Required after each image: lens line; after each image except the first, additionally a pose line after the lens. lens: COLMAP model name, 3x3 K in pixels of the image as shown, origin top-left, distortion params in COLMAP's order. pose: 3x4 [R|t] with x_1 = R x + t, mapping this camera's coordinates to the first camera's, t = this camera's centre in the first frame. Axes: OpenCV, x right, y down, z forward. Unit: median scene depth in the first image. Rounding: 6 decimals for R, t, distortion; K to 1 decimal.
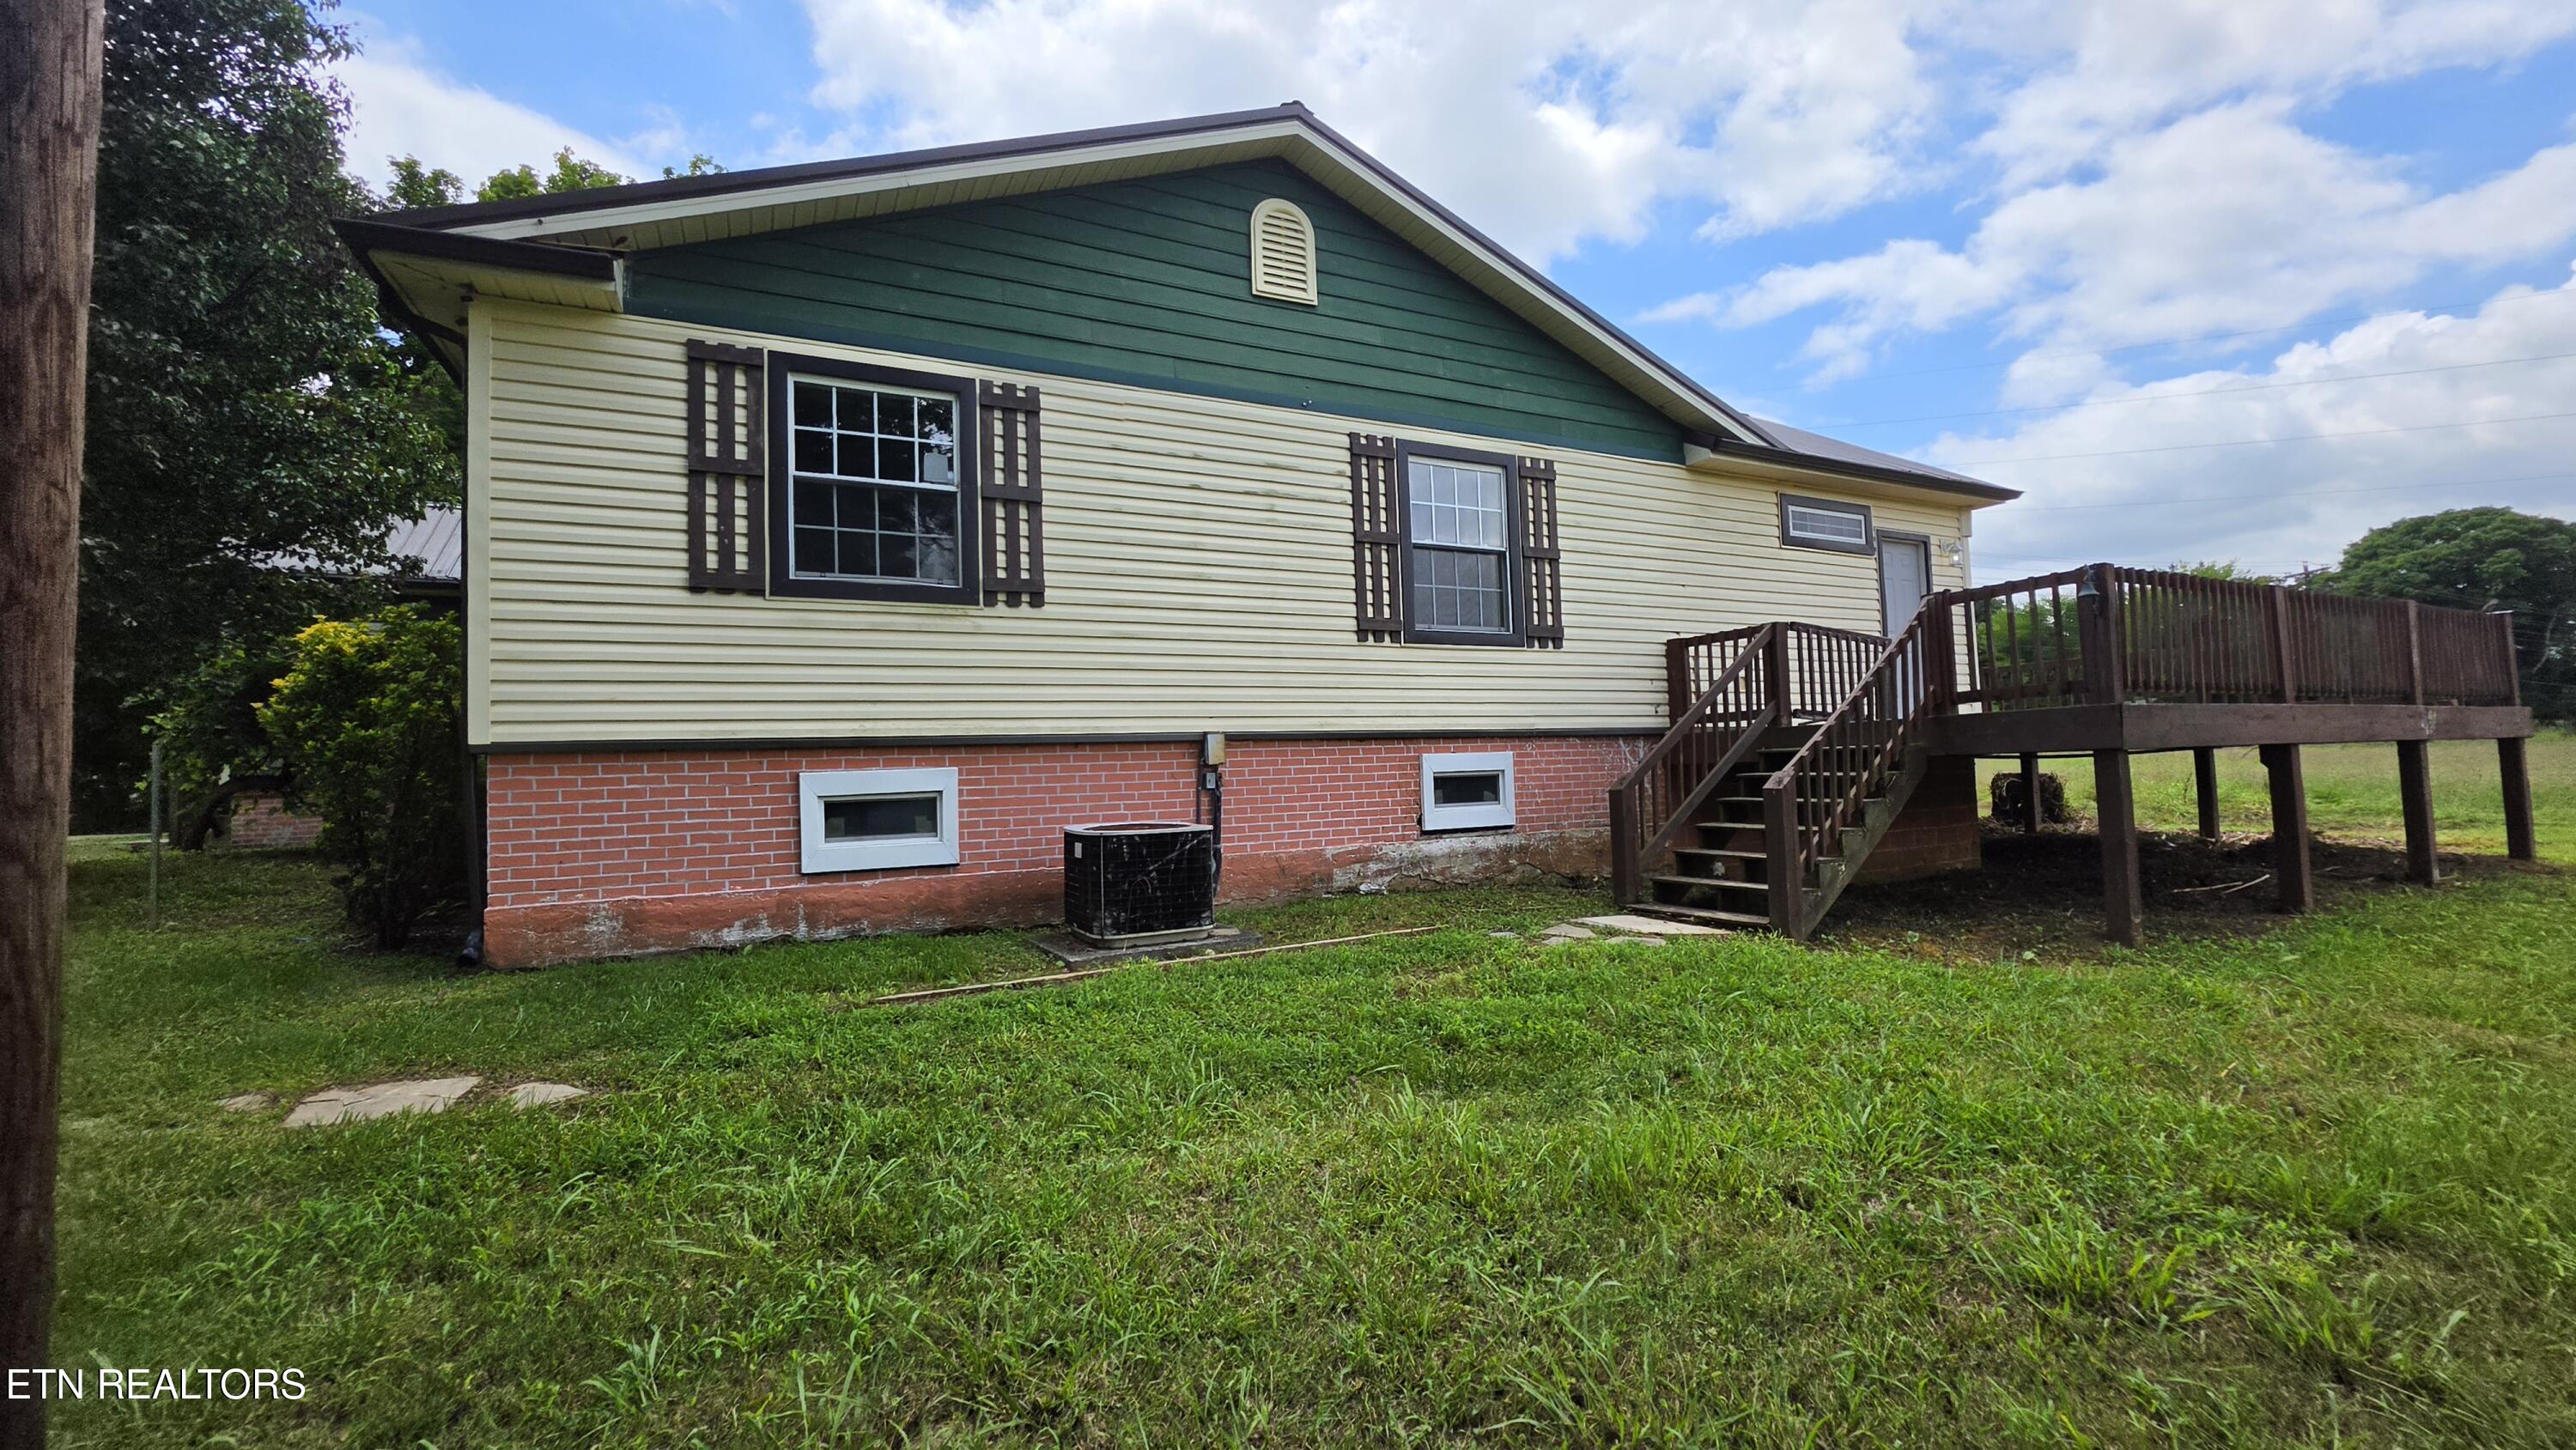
lens RADIAL K [[1012.1, 0, 1275.8], [0, 1012.1, 718.8], [0, 0, 1]] dist [-0.006927, 0.000451]
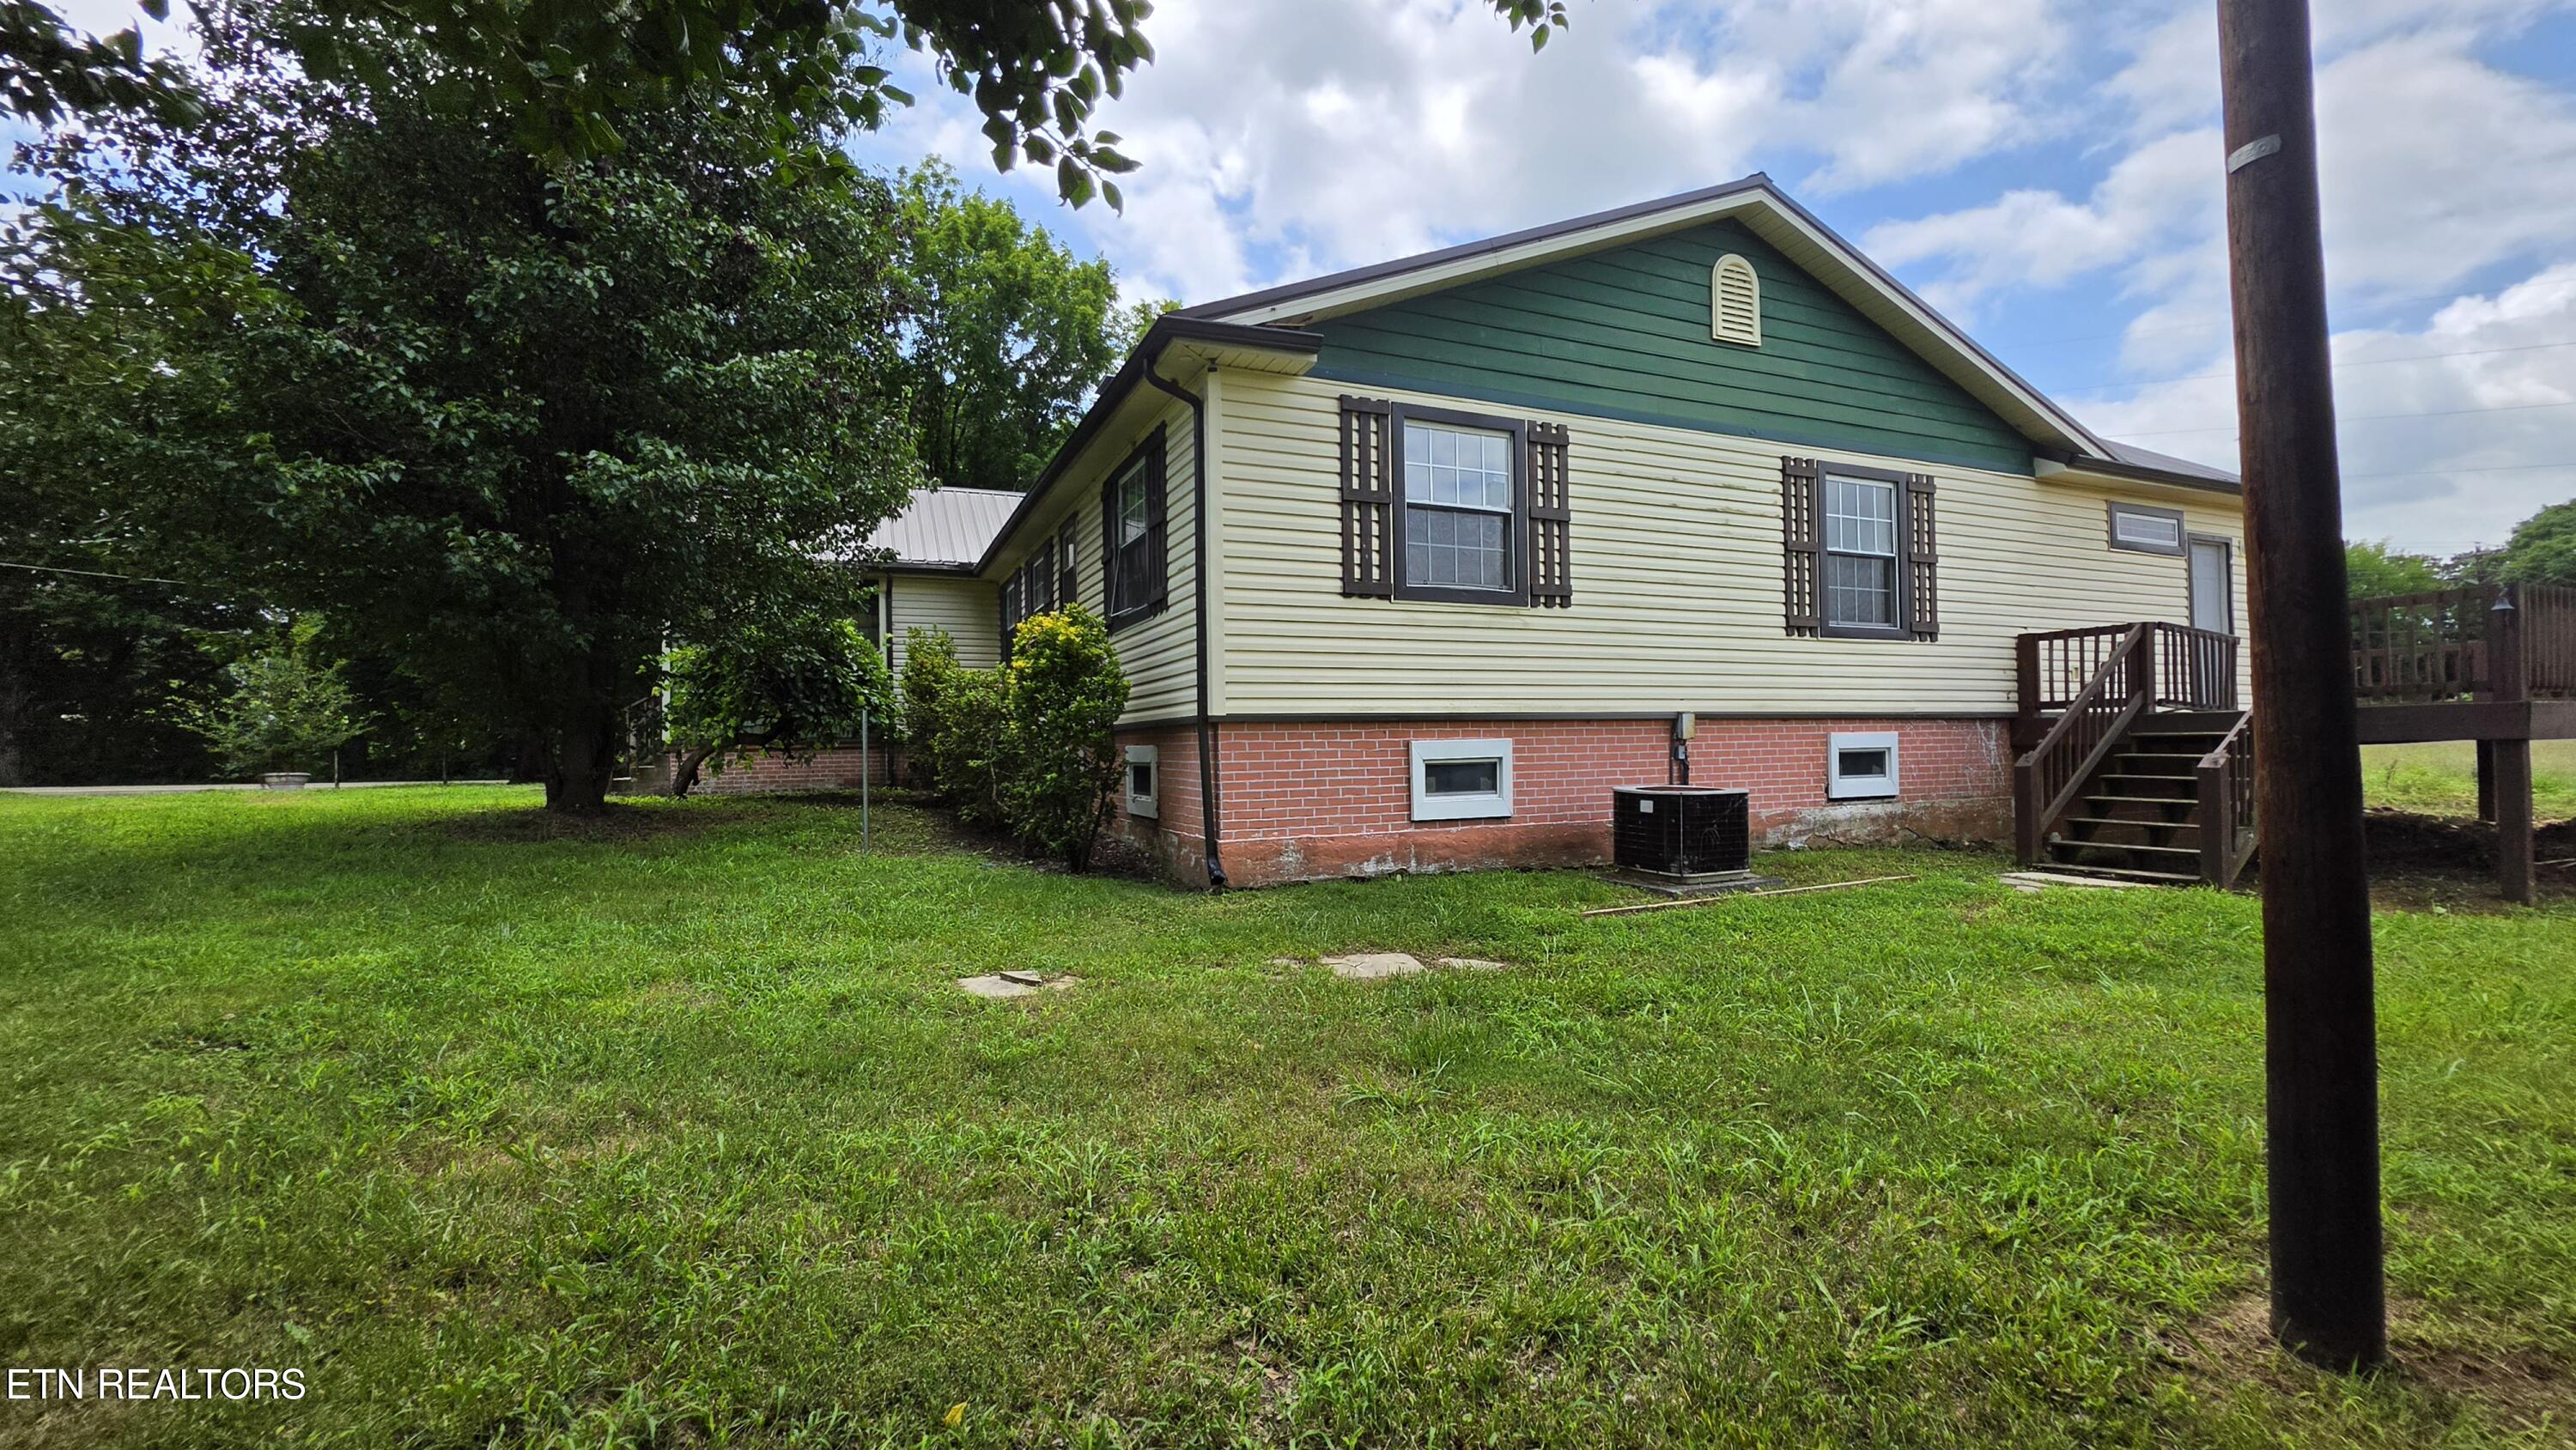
lens RADIAL K [[1037.7, 0, 1239.0], [0, 1037.7, 722.6], [0, 0, 1]] dist [-0.001958, 0.000030]
pose [[0.998446, 0.015563, -0.053501, -0.477311], [-0.013764, 0.999333, 0.033821, -0.007967], [0.053992, -0.033032, 0.997995, -0.232922]]
